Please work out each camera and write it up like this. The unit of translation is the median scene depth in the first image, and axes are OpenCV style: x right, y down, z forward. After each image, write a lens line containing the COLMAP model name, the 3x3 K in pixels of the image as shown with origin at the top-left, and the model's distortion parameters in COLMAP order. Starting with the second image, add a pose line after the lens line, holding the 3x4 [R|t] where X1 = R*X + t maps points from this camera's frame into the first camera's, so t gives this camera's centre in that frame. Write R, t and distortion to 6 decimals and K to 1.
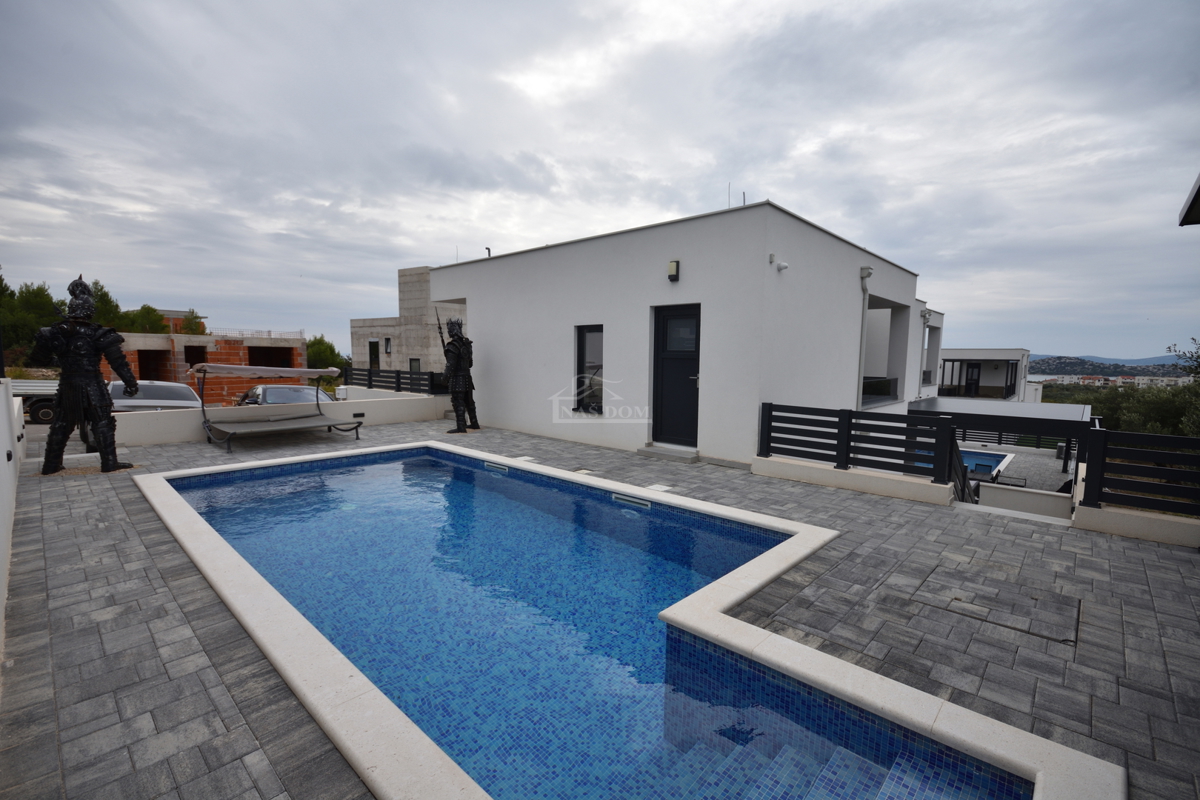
lens RADIAL K [[527.6, 0, 604.1], [0, 527.6, 409.6], [0, 0, 1]] dist [0.012157, -0.011696]
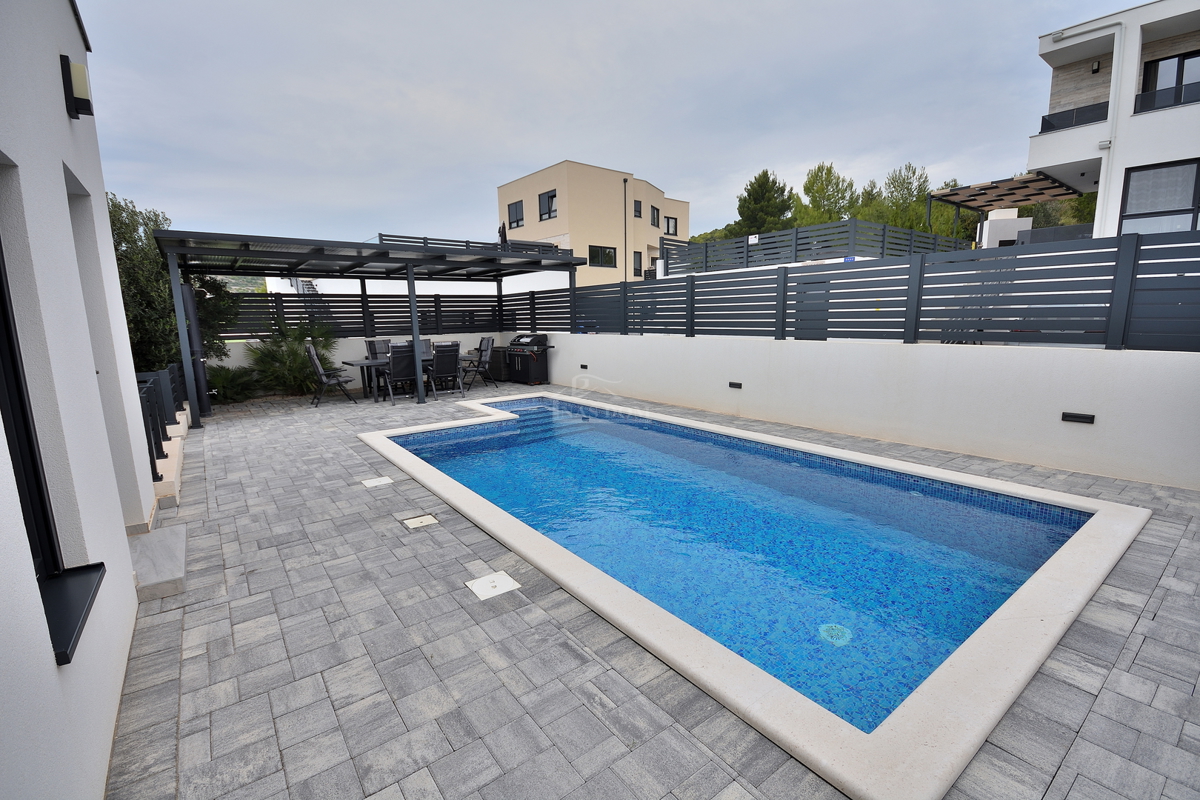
lens RADIAL K [[527.6, 0, 604.1], [0, 527.6, 409.6], [0, 0, 1]] dist [0.012157, -0.011696]
pose [[-0.985885, -0.026954, 0.165241, -0.378287], [0.019517, 0.961724, 0.273325, -0.178964], [-0.166284, 0.272692, -0.947623, 1.676975]]
